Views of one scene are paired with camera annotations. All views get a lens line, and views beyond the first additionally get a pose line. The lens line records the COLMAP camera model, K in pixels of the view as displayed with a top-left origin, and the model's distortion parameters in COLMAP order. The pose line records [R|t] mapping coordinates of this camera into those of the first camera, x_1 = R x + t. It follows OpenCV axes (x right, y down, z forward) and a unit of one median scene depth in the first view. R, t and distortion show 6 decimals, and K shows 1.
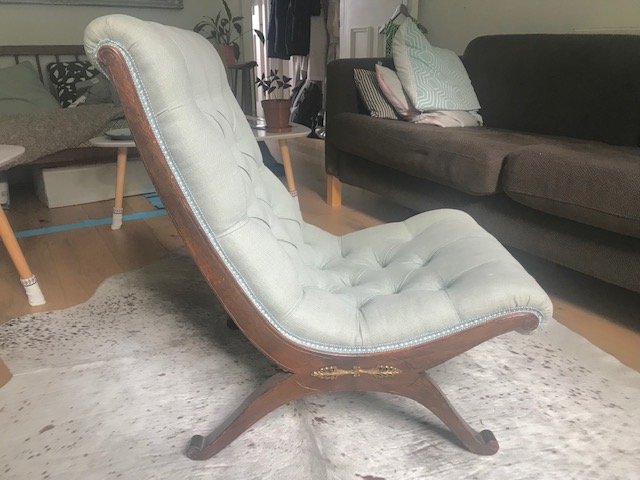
lens RADIAL K [[526.2, 0, 317.6], [0, 526.2, 240.3], [0, 0, 1]] dist [-0.000182, 0.008977]
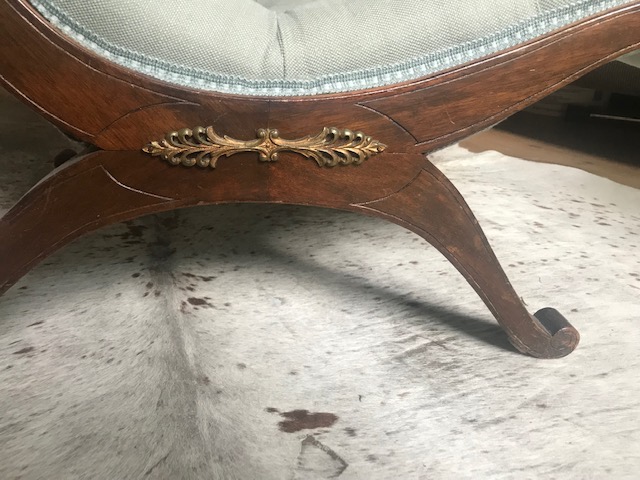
lens RADIAL K [[526.2, 0, 321.5], [0, 526.2, 239.8], [0, 0, 1]] dist [-0.000182, 0.008977]
pose [[0.992367, 0.003790, 0.123262, 0.060593], [-0.015686, 0.995289, 0.095680, 0.258983], [-0.122319, -0.096884, 0.987751, 0.567666]]
